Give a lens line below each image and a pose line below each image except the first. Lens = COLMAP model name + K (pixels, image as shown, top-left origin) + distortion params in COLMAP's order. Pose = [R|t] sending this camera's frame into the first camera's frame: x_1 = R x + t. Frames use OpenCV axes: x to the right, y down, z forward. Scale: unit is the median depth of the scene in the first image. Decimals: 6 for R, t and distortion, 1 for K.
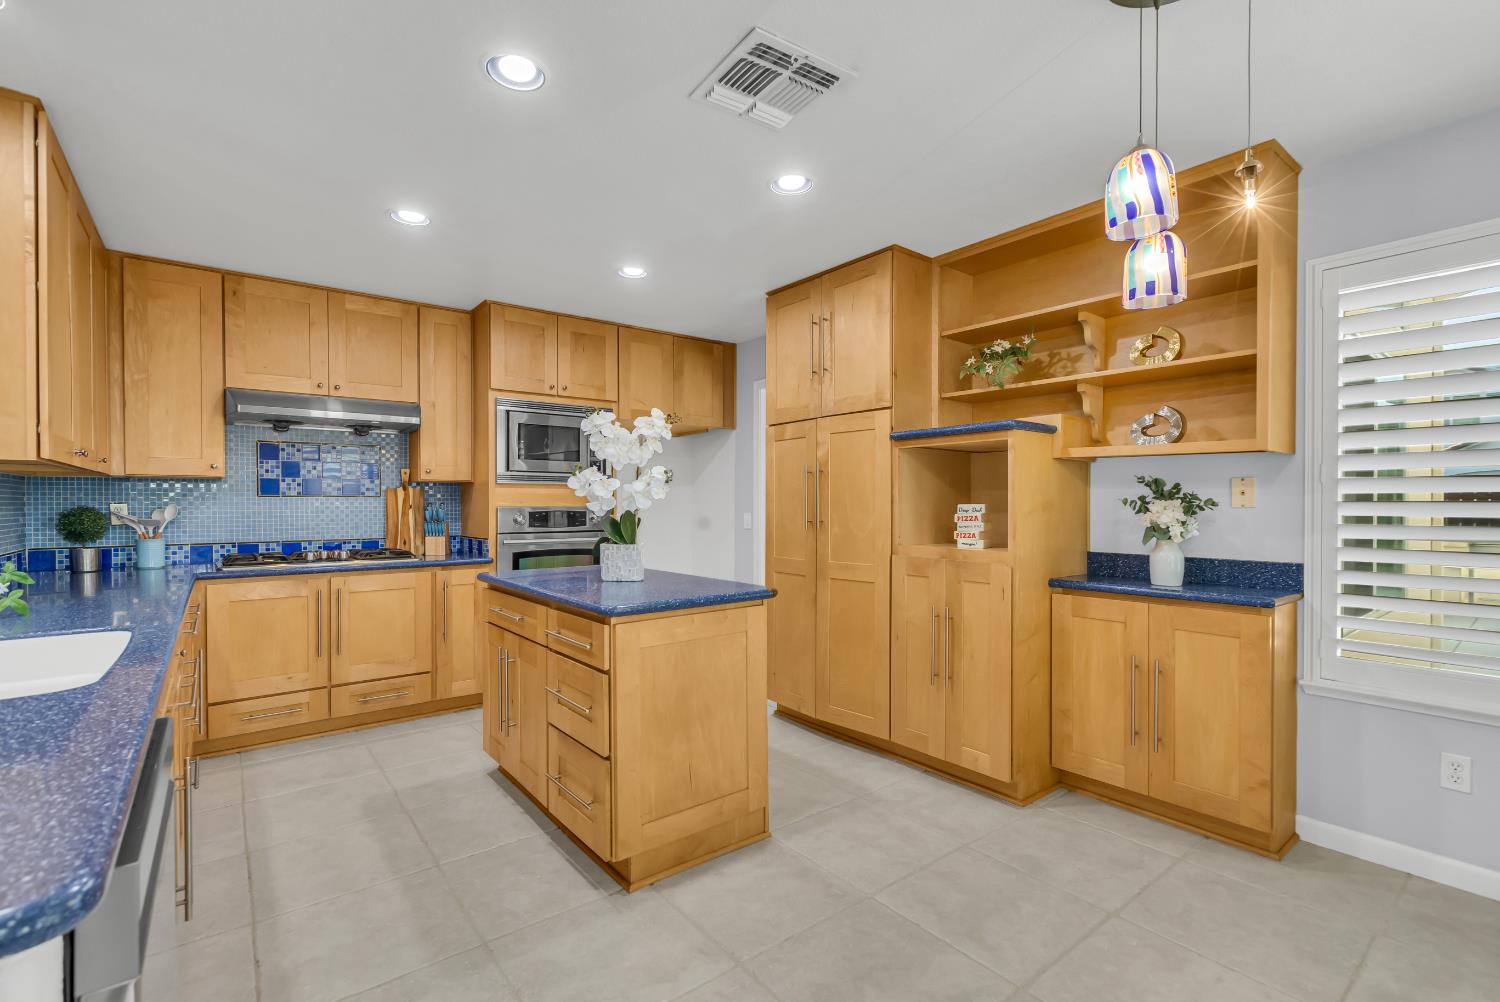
lens RADIAL K [[672.6, 0, 743.2], [0, 672.6, 508.1], [0, 0, 1]] dist [0.006460, -0.001555]
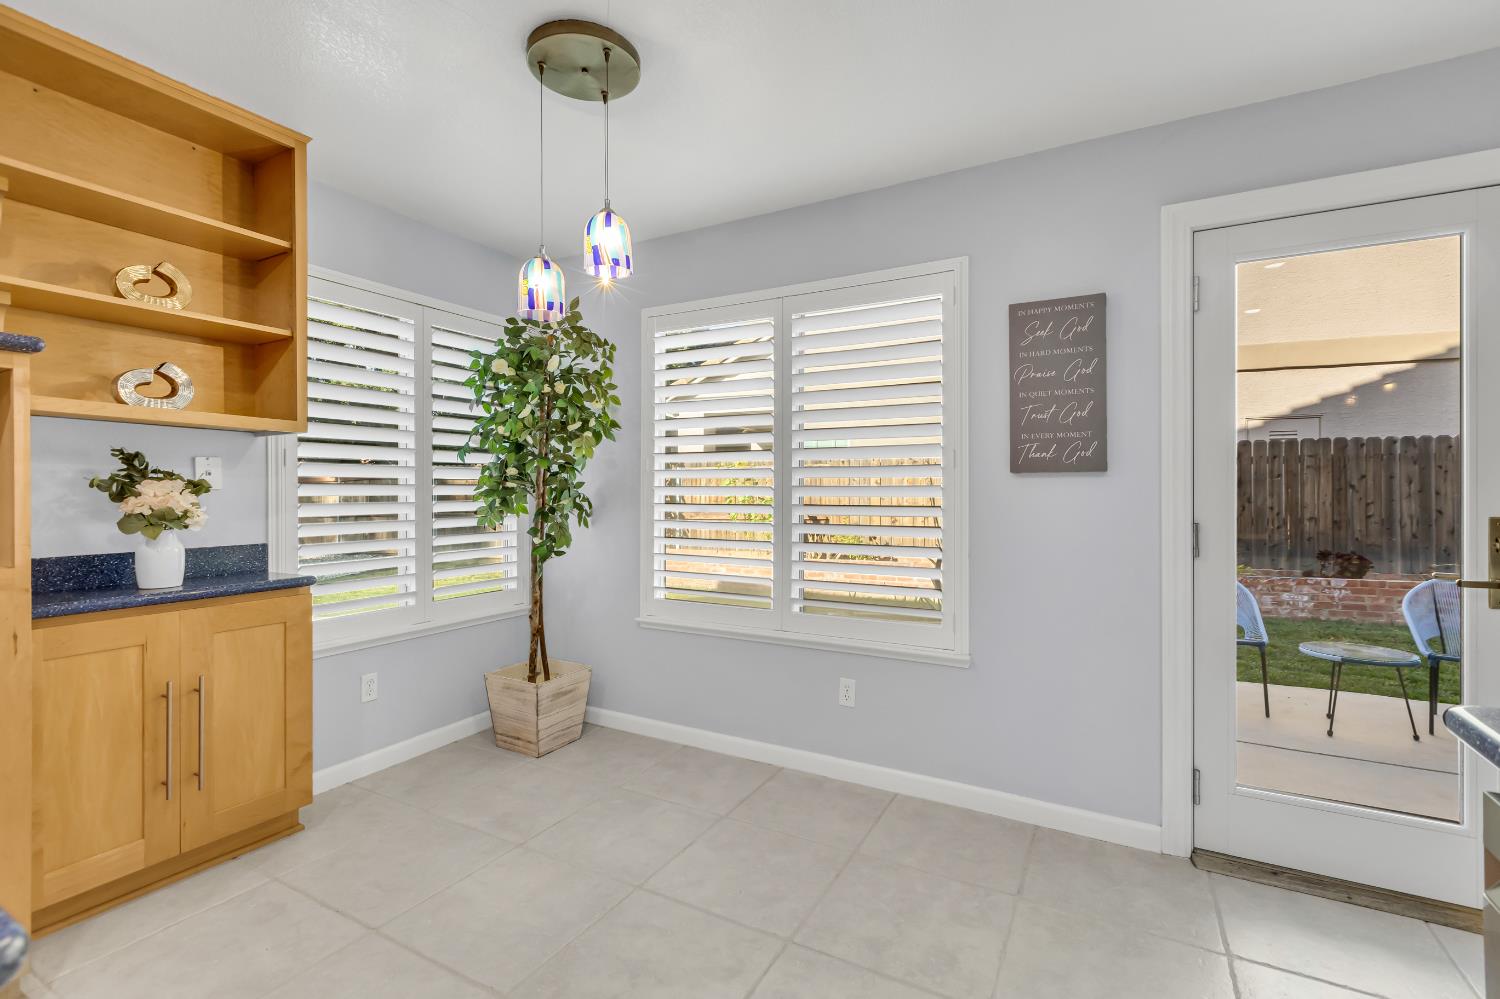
lens RADIAL K [[672.6, 0, 752.8], [0, 672.6, 489.2], [0, 0, 1]] dist [0.006460, -0.001555]
pose [[-0.385164, 0.002871, 0.922843, -0.294687], [0.008200, 0.999966, 0.000311, 0.003516], [-0.922812, 0.007687, -0.385175, 0.513621]]
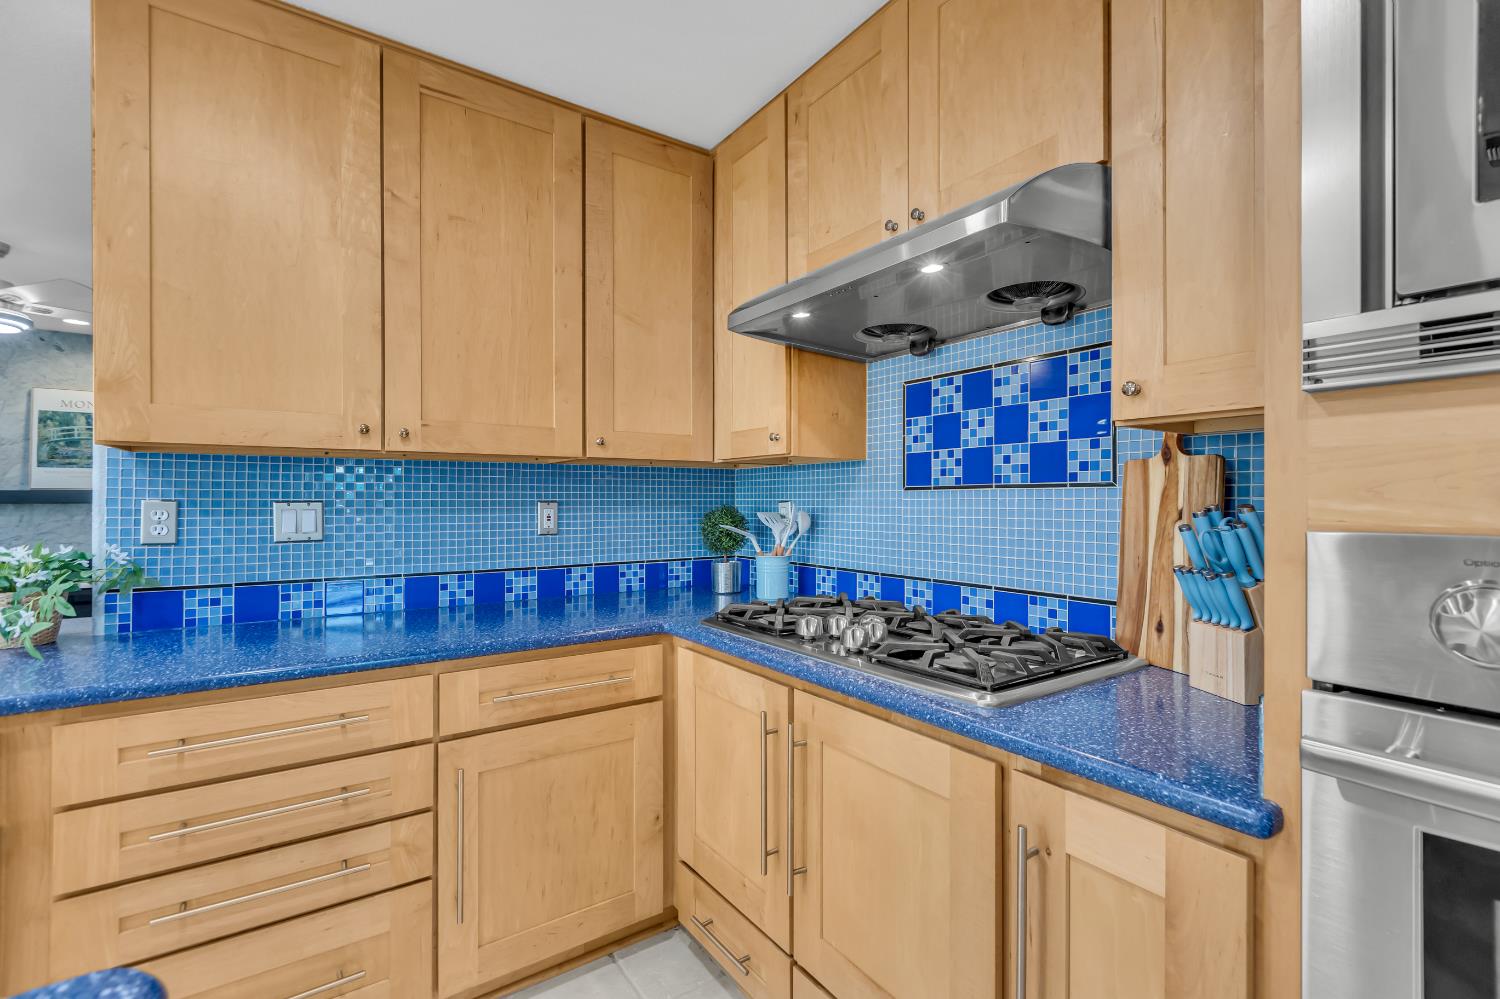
lens RADIAL K [[672.6, 0, 760.5], [0, 672.6, 496.1], [0, 0, 1]] dist [0.006460, -0.001555]
pose [[-0.056342, -0.004106, -0.998403, -0.216317], [-0.004670, 0.999982, -0.003849, -0.010523], [0.998401, 0.004445, -0.056360, 1.040475]]
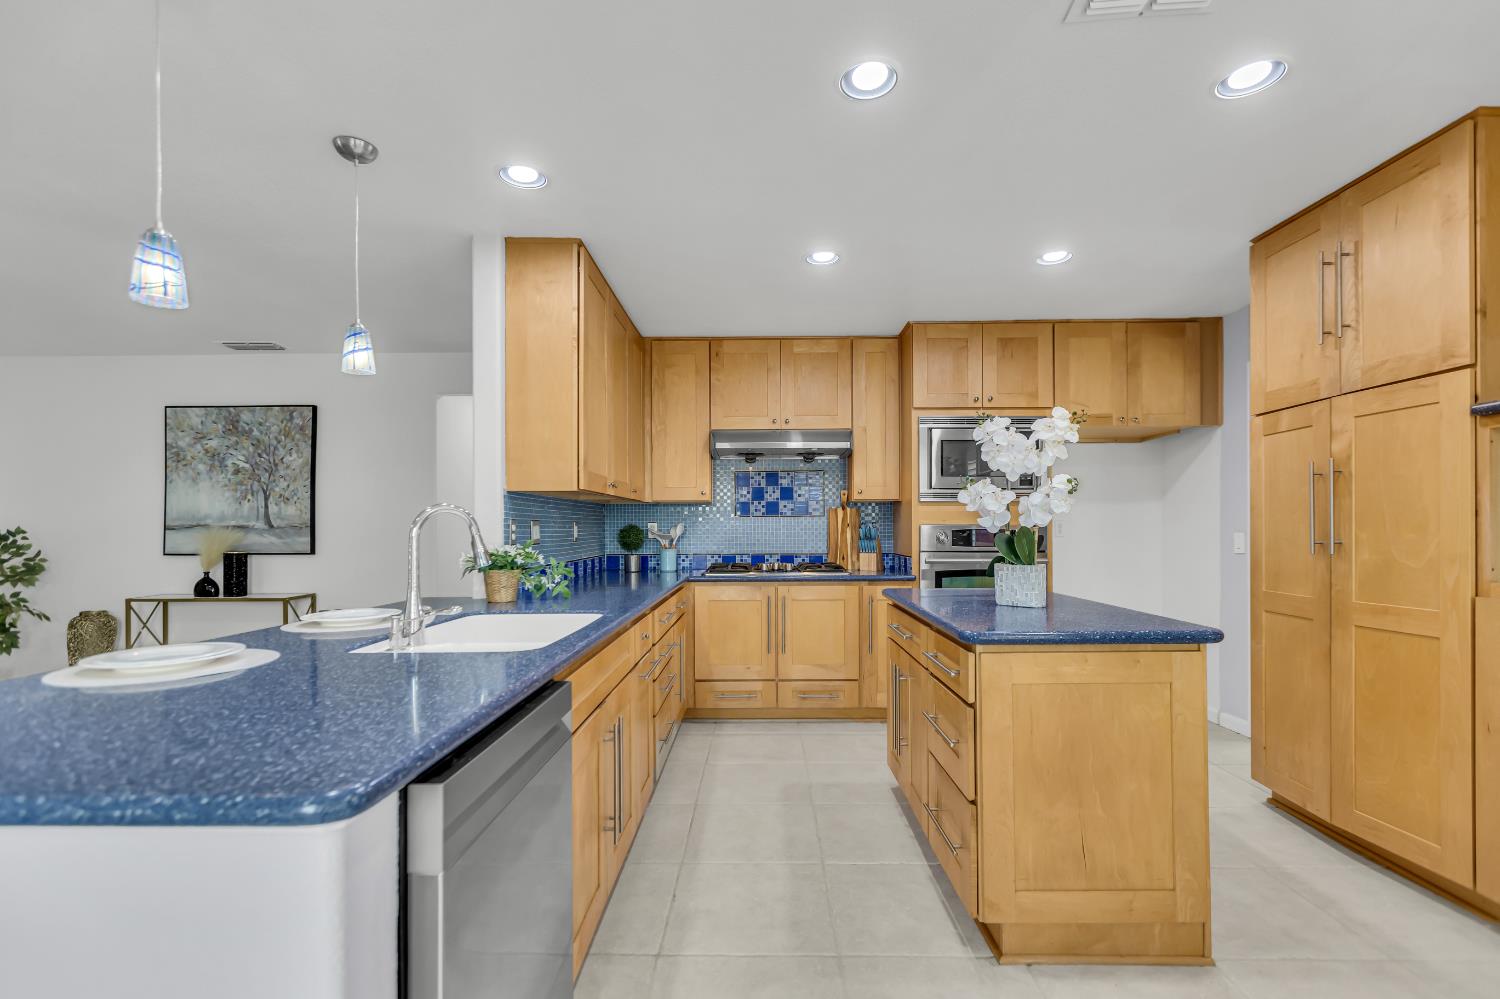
lens RADIAL K [[672.6, 0, 755.2], [0, 672.6, 523.0], [0, 0, 1]] dist [0.006460, -0.001555]
pose [[0.782694, -0.004570, -0.622390, 0.080092], [-0.001758, 0.999953, -0.009553, 0.006589], [0.622404, 0.008571, 0.782649, 0.073104]]
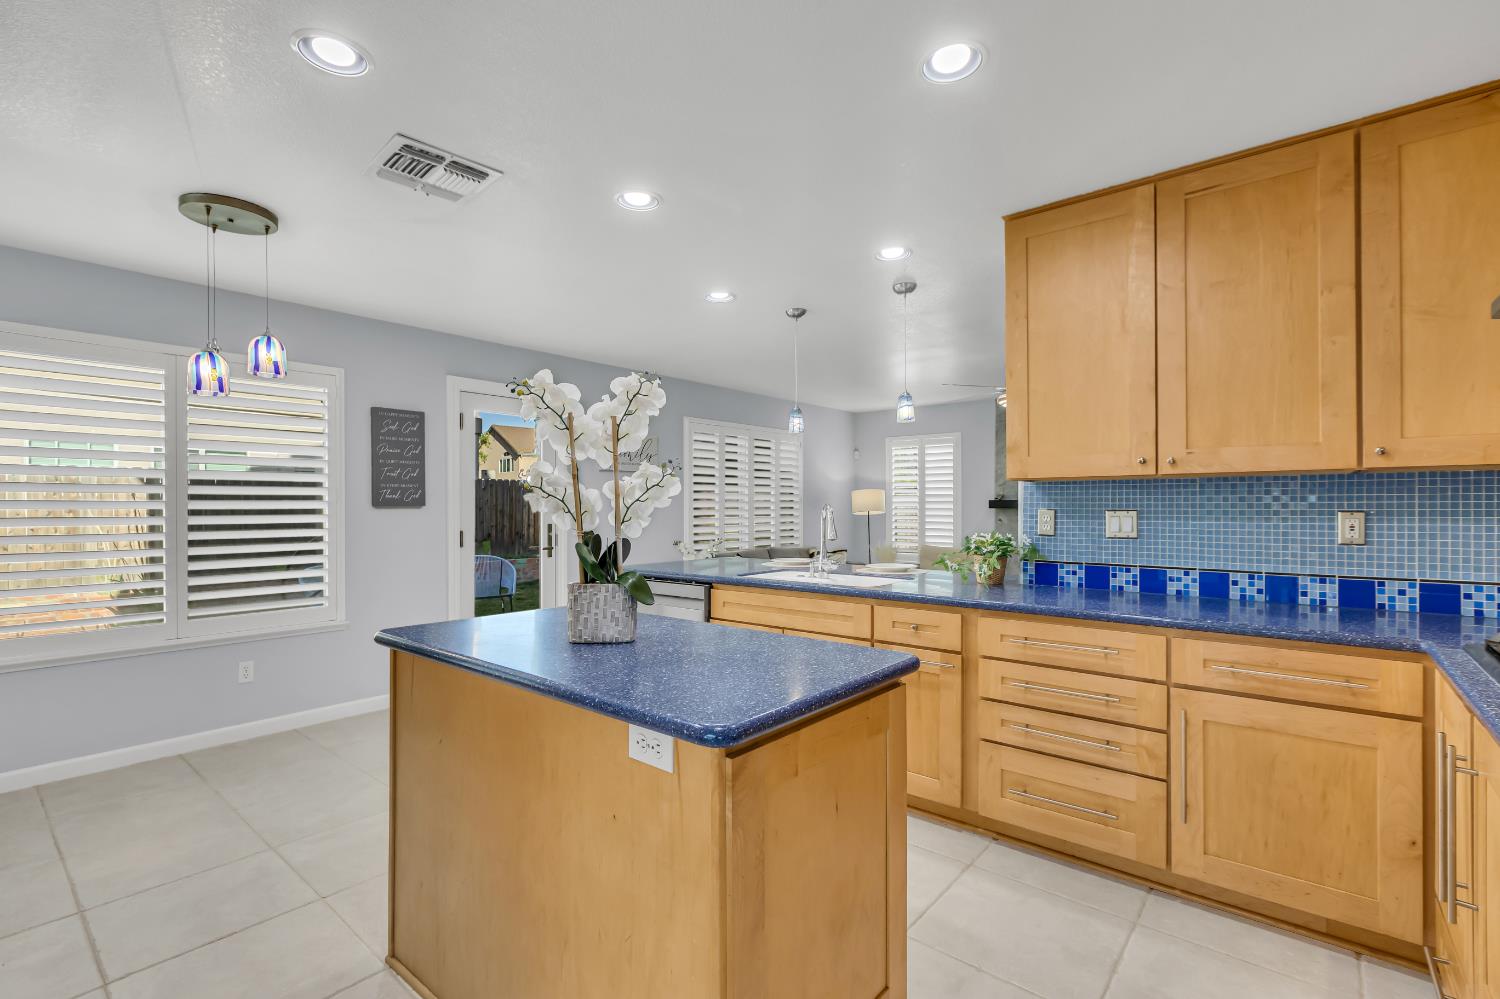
lens RADIAL K [[672.6, 0, 751.4], [0, 672.6, 502.5], [0, 0, 1]] dist [0.006460, -0.001555]
pose [[-0.978480, 0.002161, -0.206330, -0.147211], [0.002336, 0.999997, -0.000605, -0.016839], [0.206328, -0.001073, -0.978482, 1.332126]]
